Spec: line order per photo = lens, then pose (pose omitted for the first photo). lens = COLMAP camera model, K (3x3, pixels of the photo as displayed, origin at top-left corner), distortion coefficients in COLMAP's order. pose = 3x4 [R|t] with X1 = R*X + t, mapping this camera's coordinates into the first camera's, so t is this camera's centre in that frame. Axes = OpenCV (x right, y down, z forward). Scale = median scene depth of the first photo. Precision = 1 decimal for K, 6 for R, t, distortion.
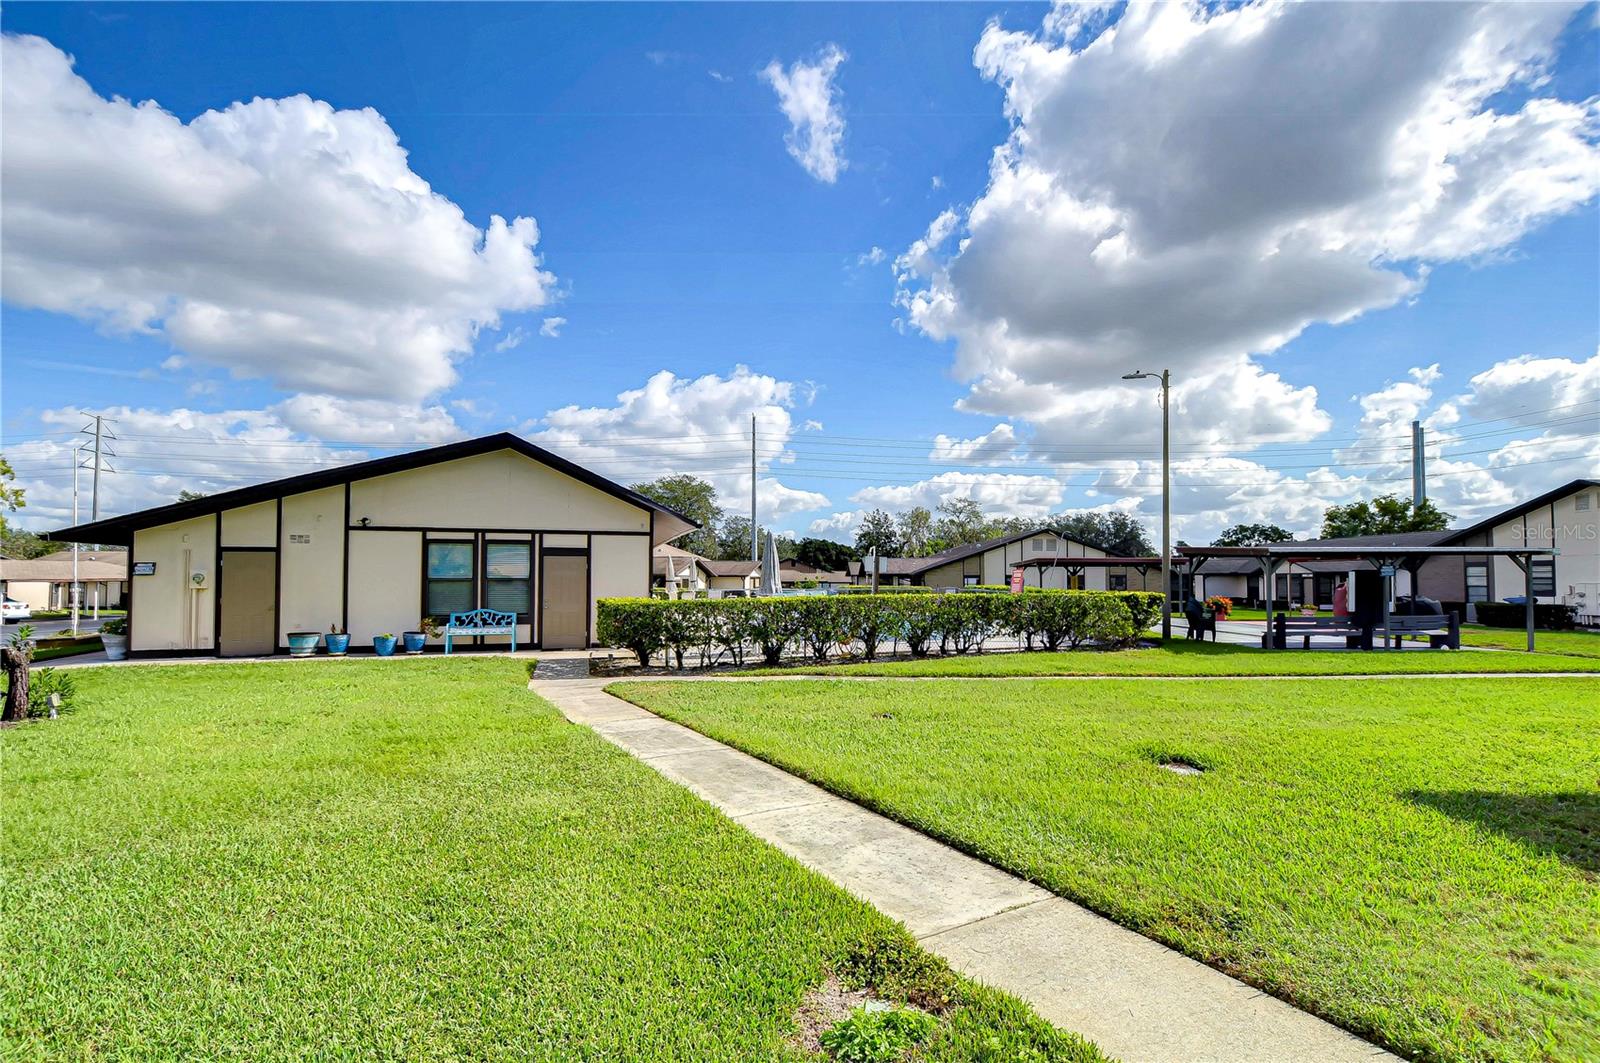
lens RADIAL K [[768.9, 0, 787.8], [0, 768.9, 564.8], [0, 0, 1]] dist [0.000546, 0.000109]
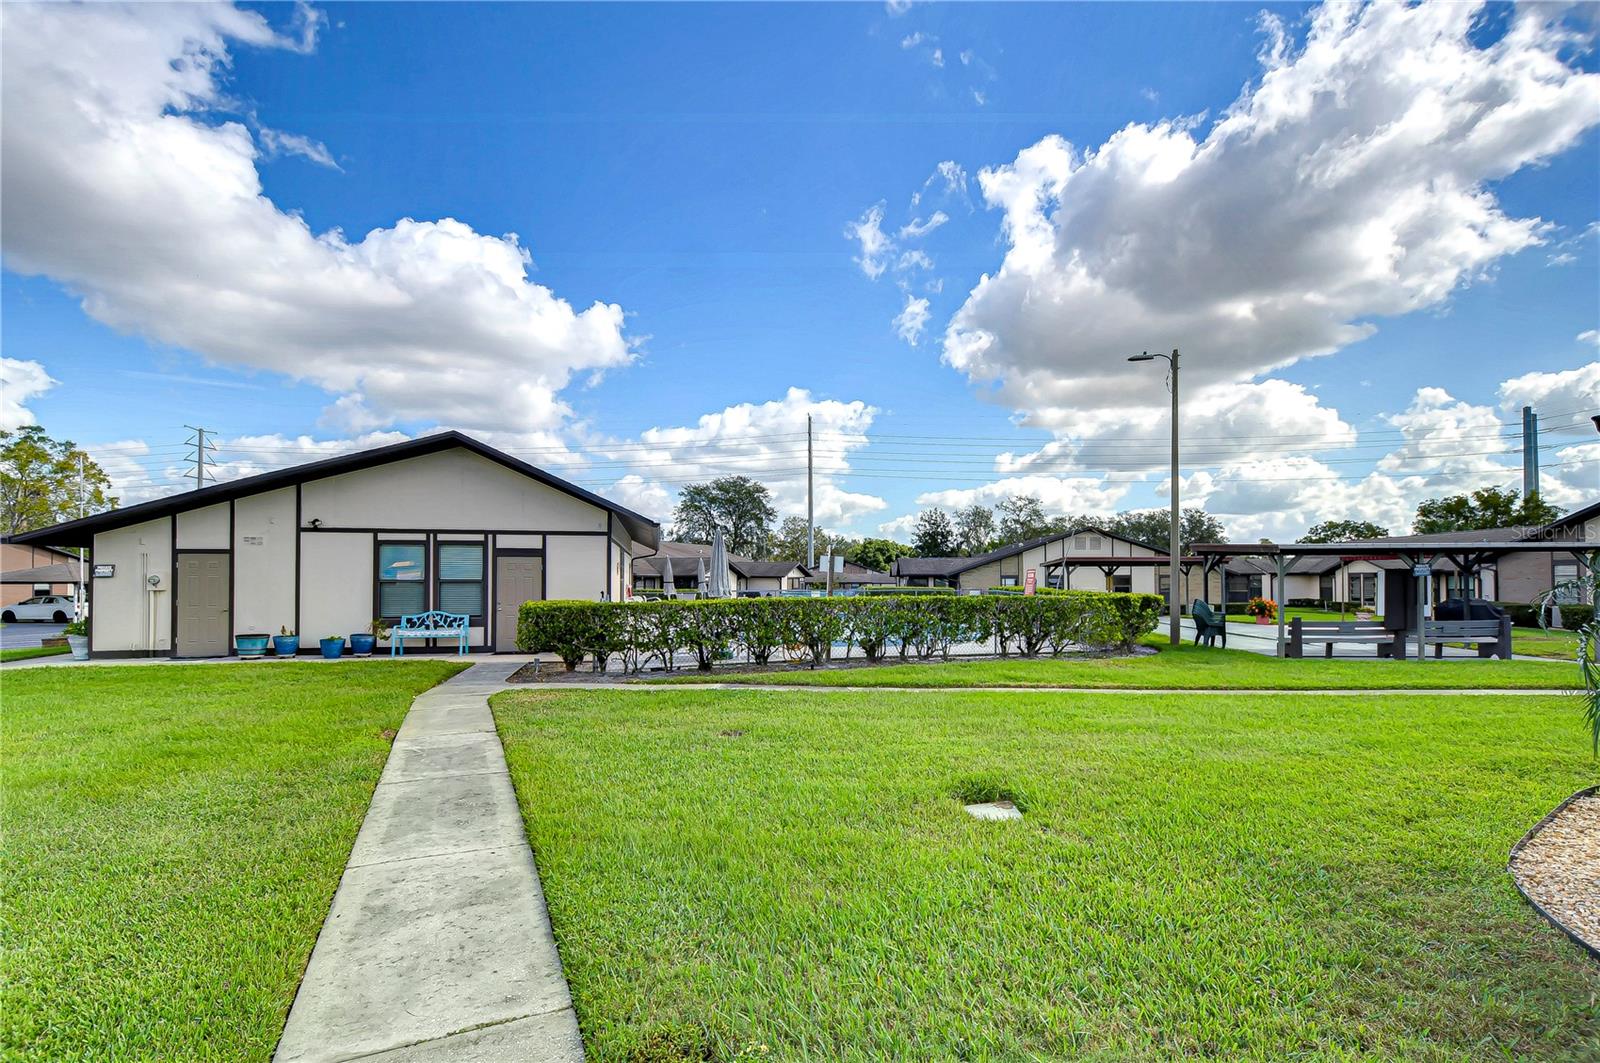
lens RADIAL K [[768.9, 0, 787.8], [0, 768.9, 564.8], [0, 0, 1]] dist [0.000546, 0.000109]
pose [[0.996320, -0.003285, -0.085645, 0.135046], [0.003228, 0.999994, -0.000803, 0.000532], [0.085647, 0.000524, 0.996325, 0.058843]]
